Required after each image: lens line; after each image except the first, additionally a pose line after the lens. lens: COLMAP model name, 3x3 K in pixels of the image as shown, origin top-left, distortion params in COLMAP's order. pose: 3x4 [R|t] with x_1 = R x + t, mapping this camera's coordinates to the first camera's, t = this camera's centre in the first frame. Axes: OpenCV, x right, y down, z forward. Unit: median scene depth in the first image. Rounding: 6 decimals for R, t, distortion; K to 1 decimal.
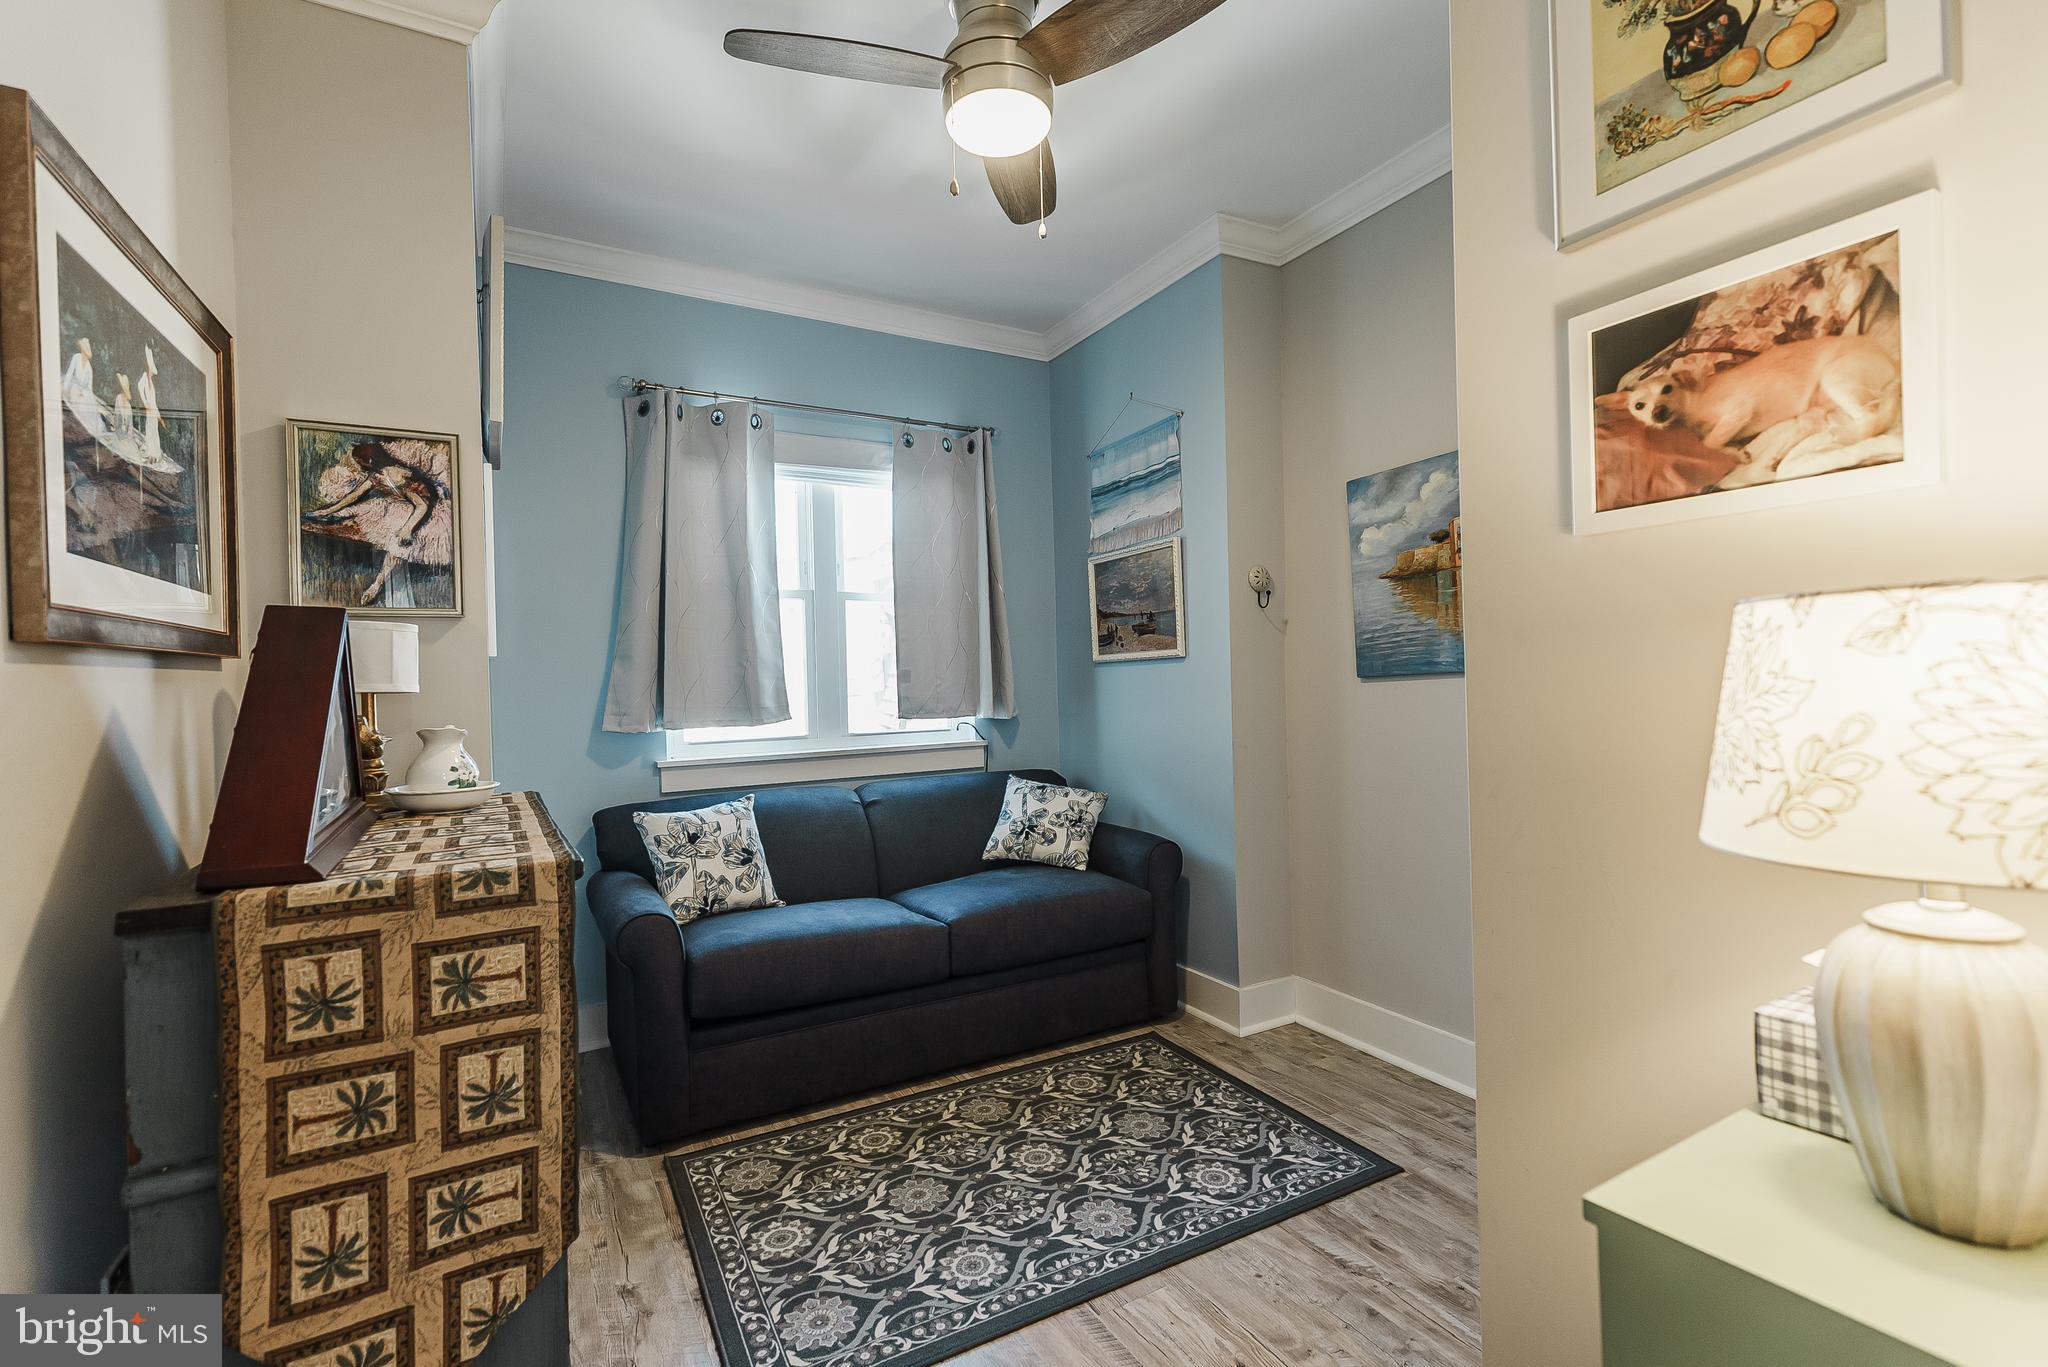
lens RADIAL K [[914.9, 0, 1024.0], [0, 914.9, 683.5], [0, 0, 1]] dist [0.001510, 0.000159]
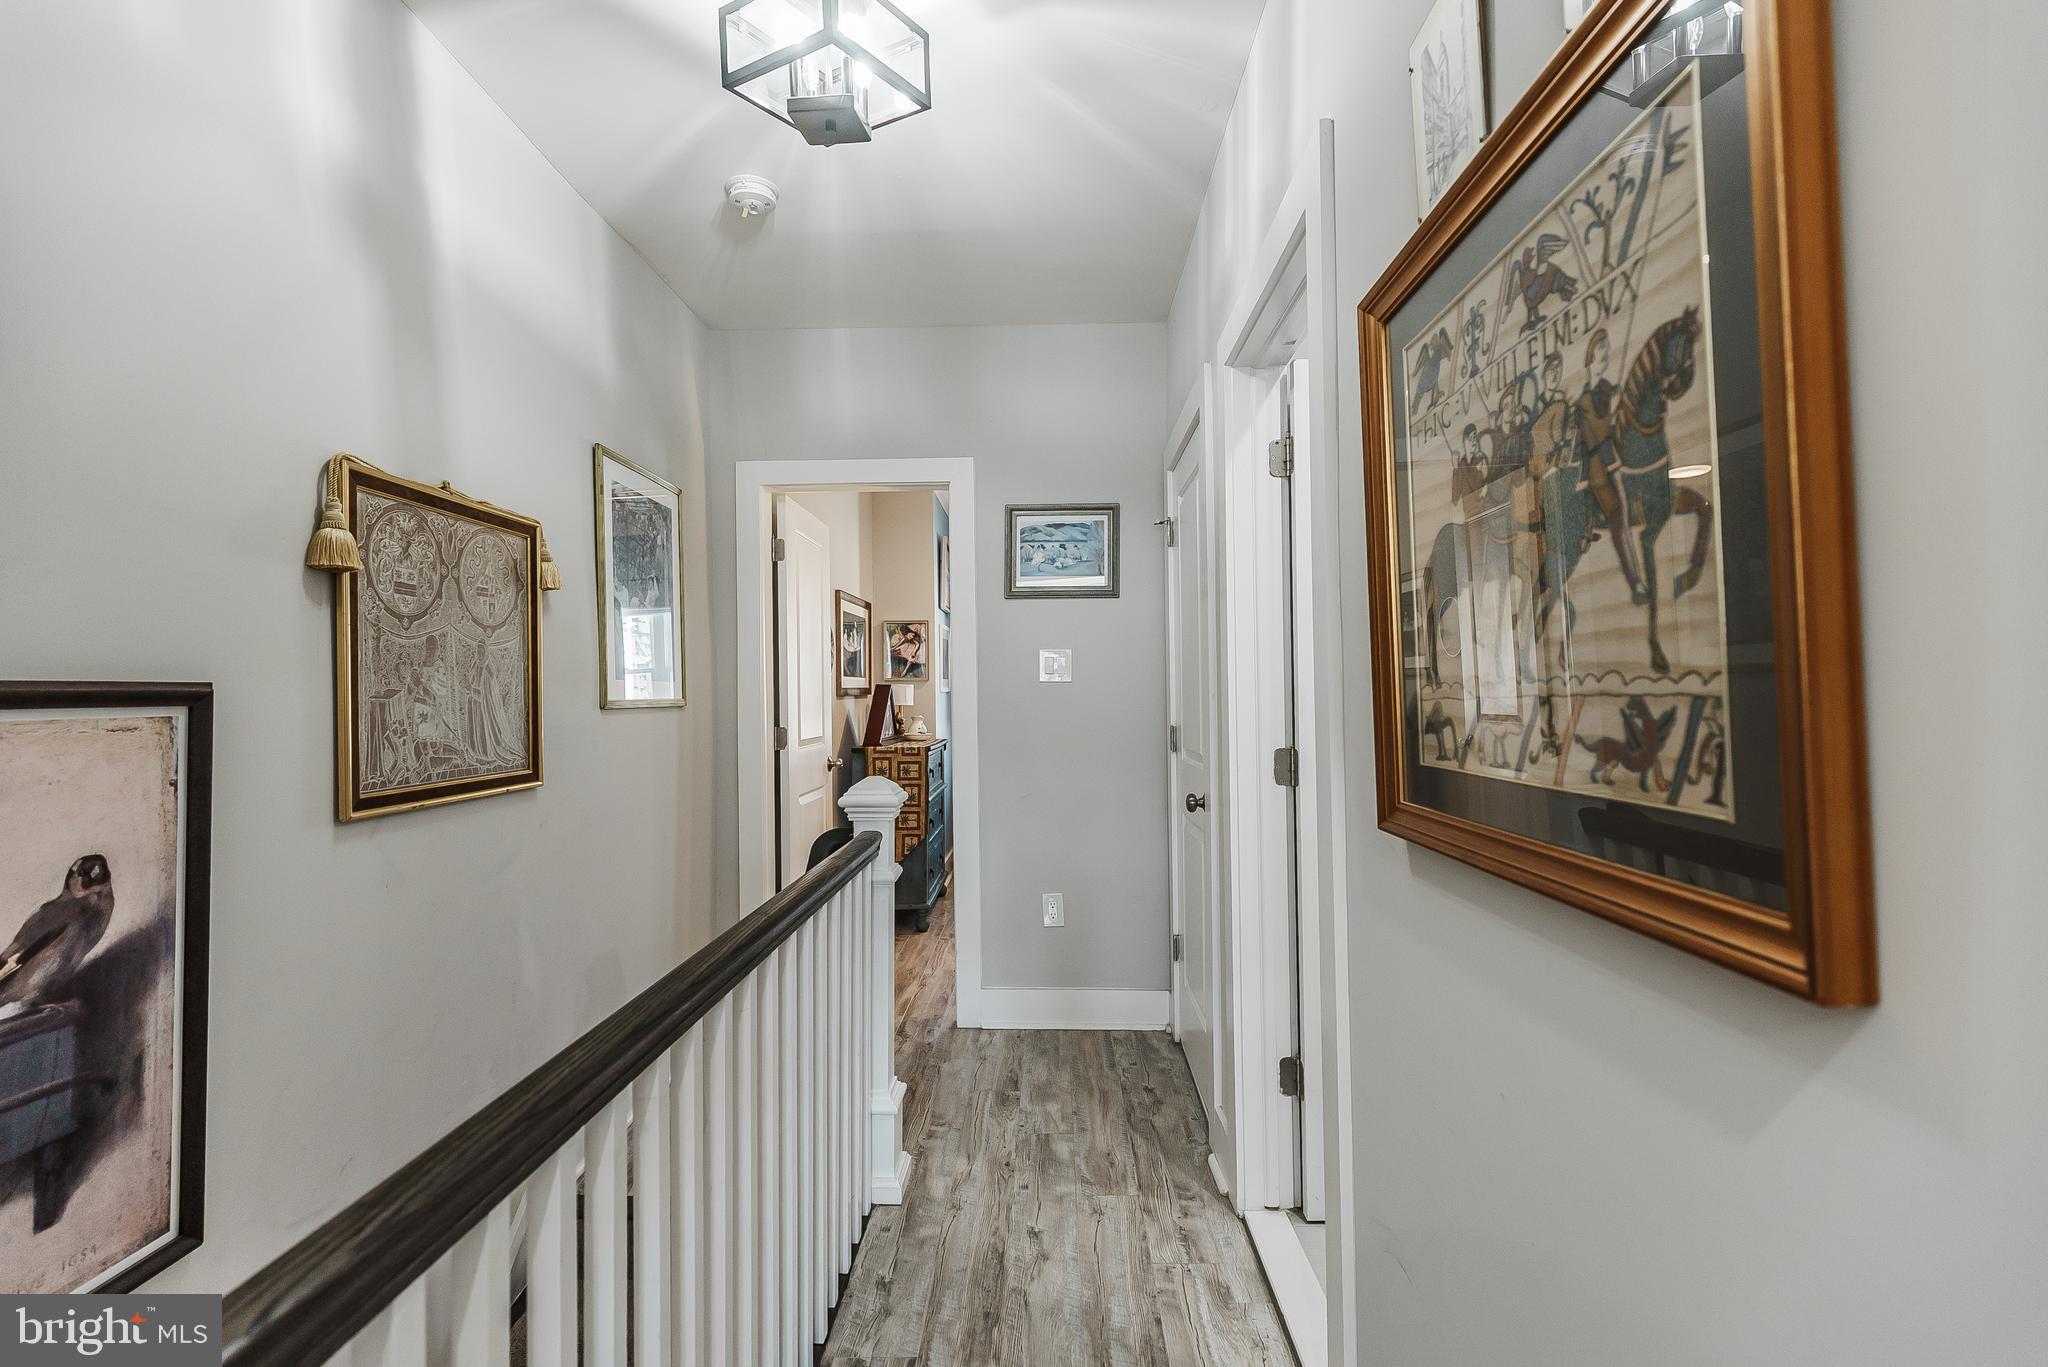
lens RADIAL K [[914.9, 0, 1024.0], [0, 914.9, 683.5], [0, 0, 1]] dist [0.001510, 0.000159]
pose [[0.850387, 0.013129, -0.525994, 1.735009], [-0.015700, 0.999877, -0.000425, -0.087994], [0.525924, 0.008619, 0.850488, -1.958836]]
